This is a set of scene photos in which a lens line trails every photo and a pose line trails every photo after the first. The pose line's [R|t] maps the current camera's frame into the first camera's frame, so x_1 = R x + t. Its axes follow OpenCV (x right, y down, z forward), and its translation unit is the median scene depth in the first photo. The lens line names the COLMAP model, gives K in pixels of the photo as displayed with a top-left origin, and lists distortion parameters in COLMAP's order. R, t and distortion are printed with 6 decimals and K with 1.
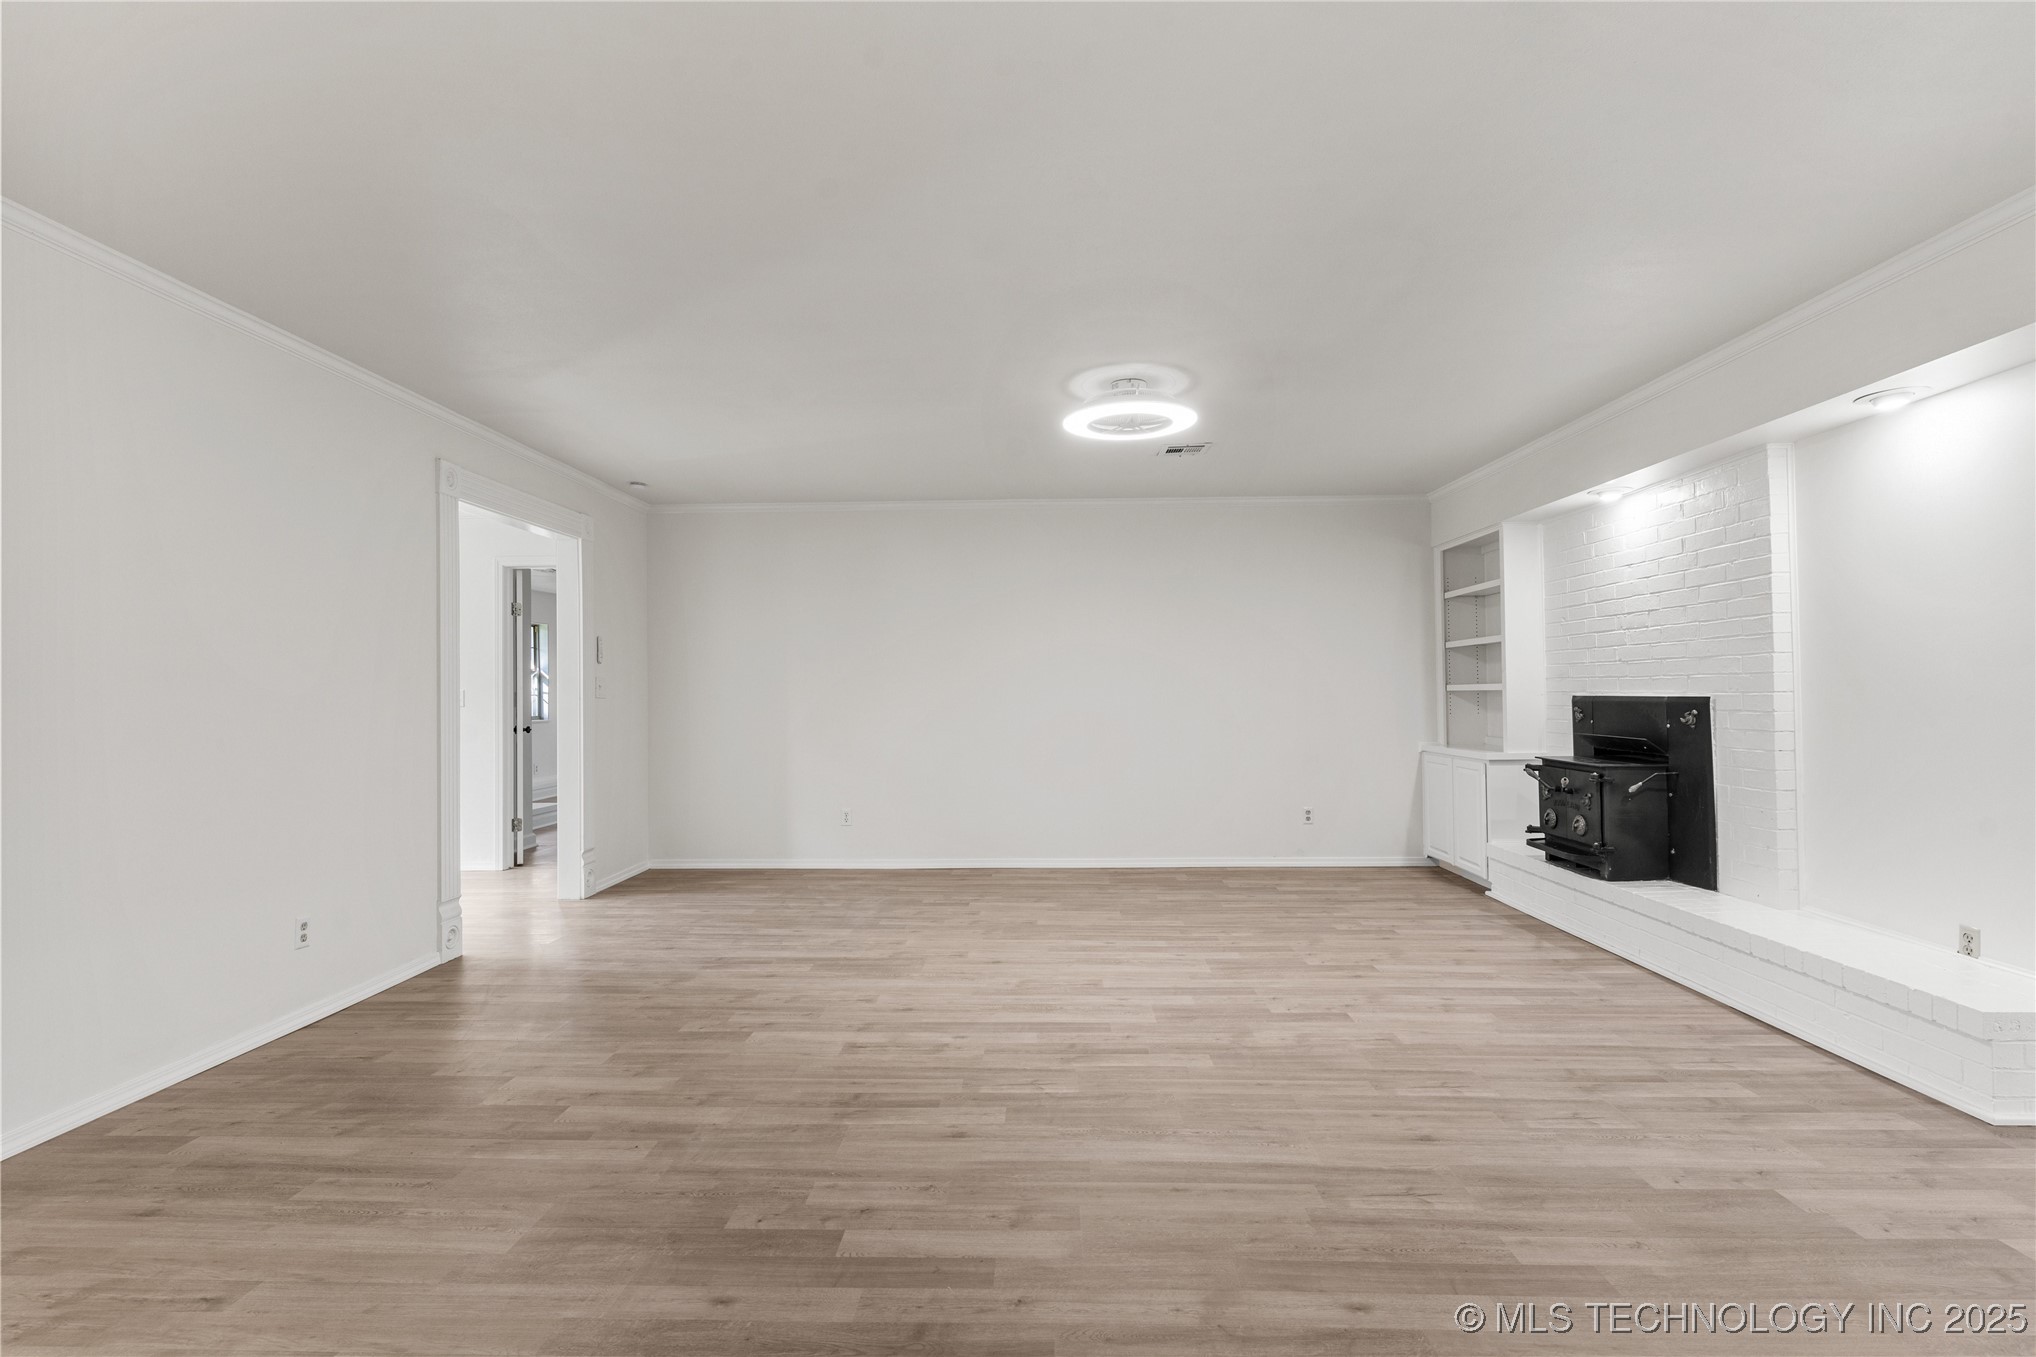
lens RADIAL K [[959.7, 0, 1019.3], [0, 959.7, 683.9], [0, 0, 1]] dist [0.002323, 0.000340]
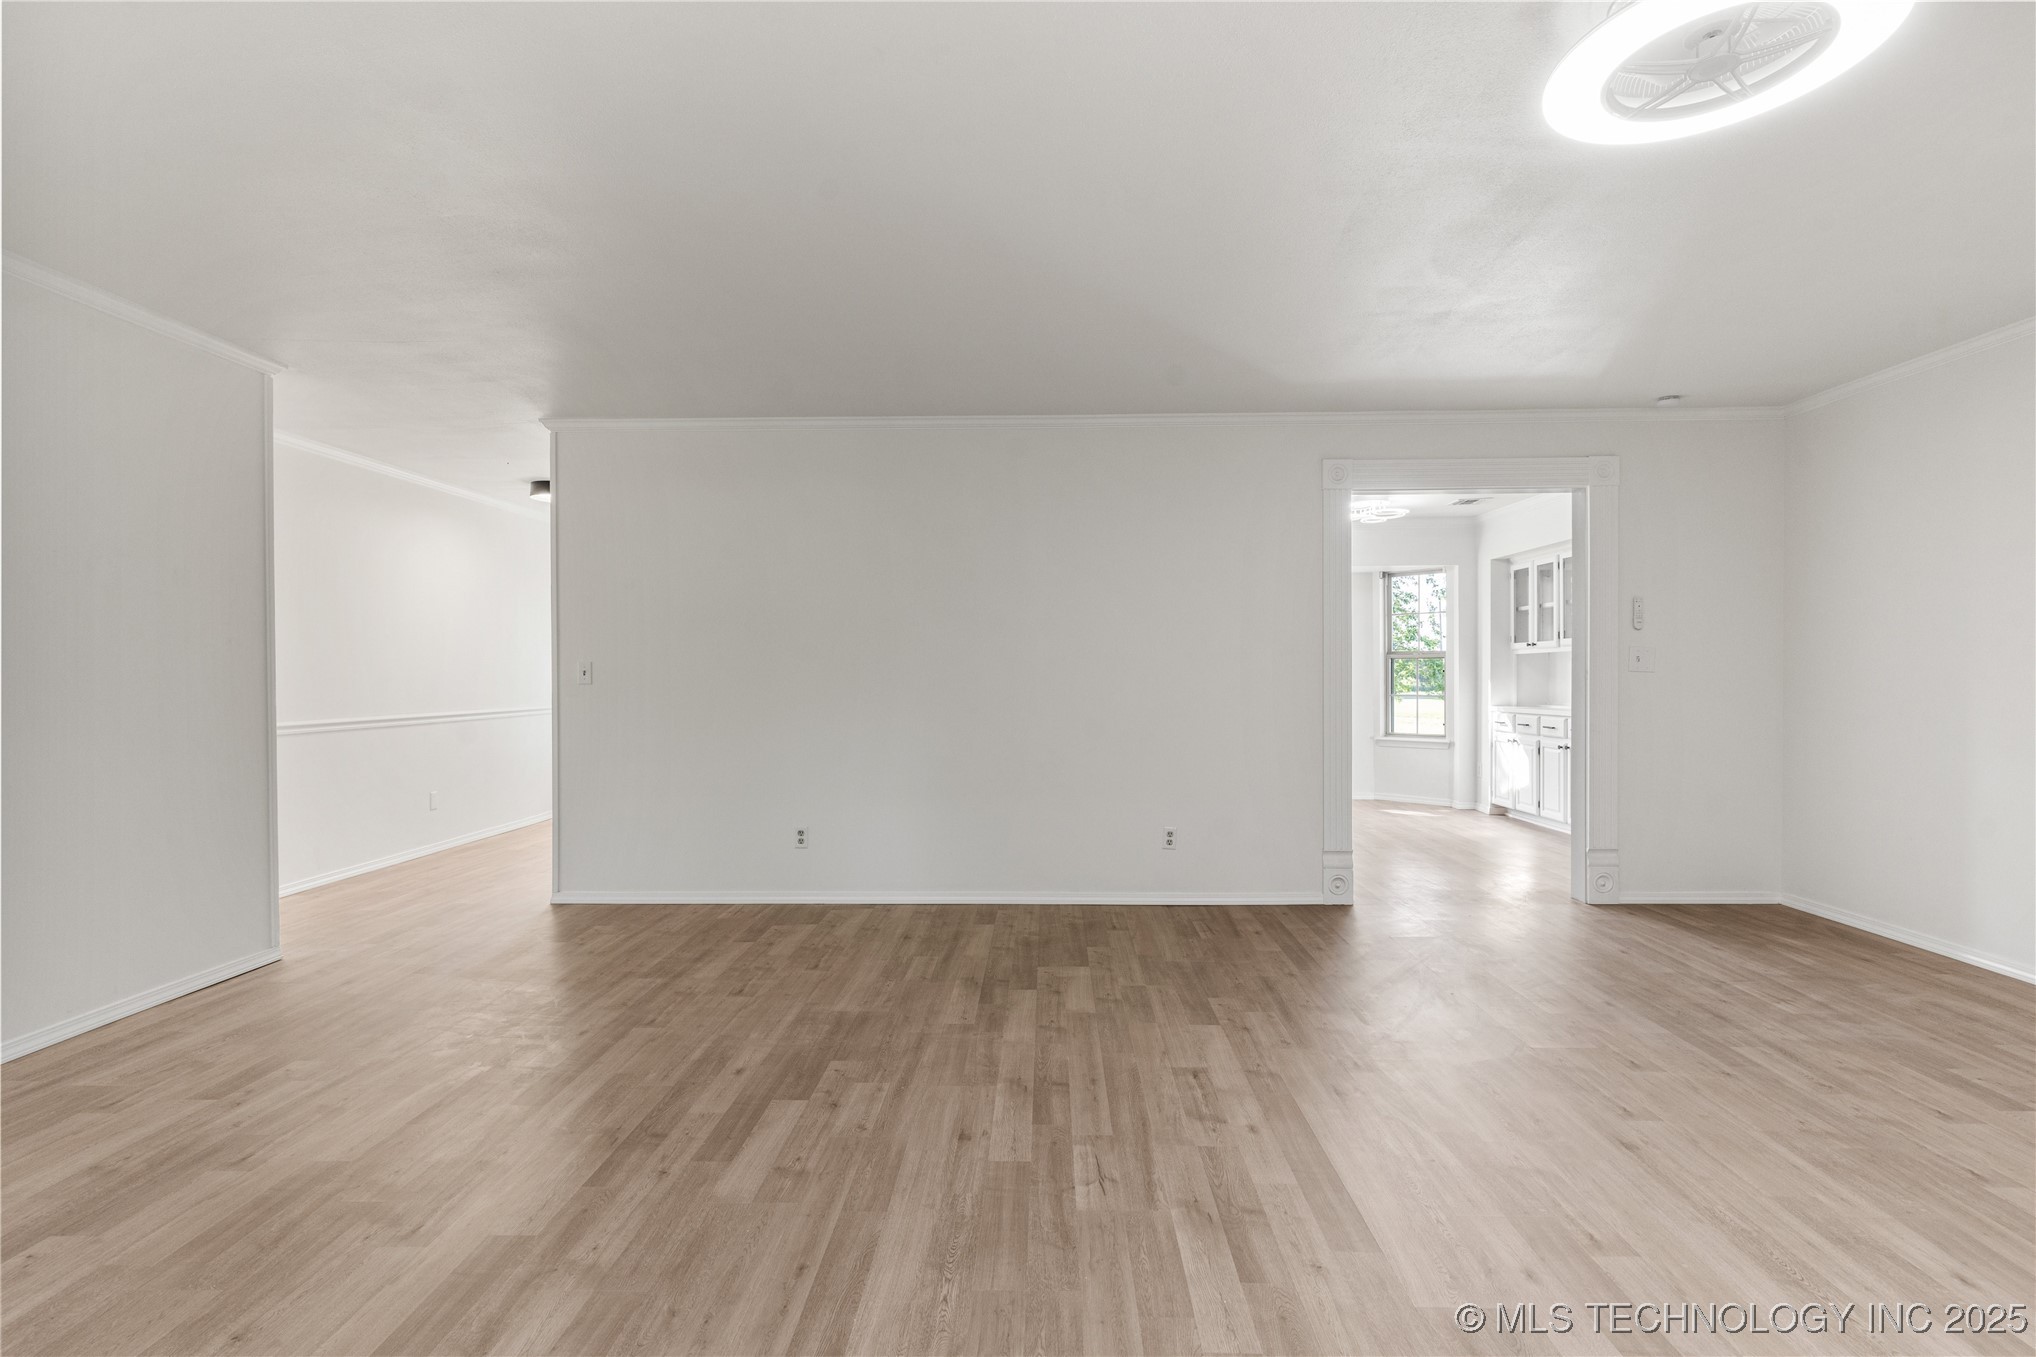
lens RADIAL K [[959.7, 0, 1017.3], [0, 959.7, 681.3], [0, 0, 1]] dist [0.002323, 0.000340]
pose [[0.003823, 0.017172, -0.999845, 0.667506], [0.013886, 0.999755, 0.017223, 0.002761], [0.999896, -0.013950, 0.003584, 0.801610]]
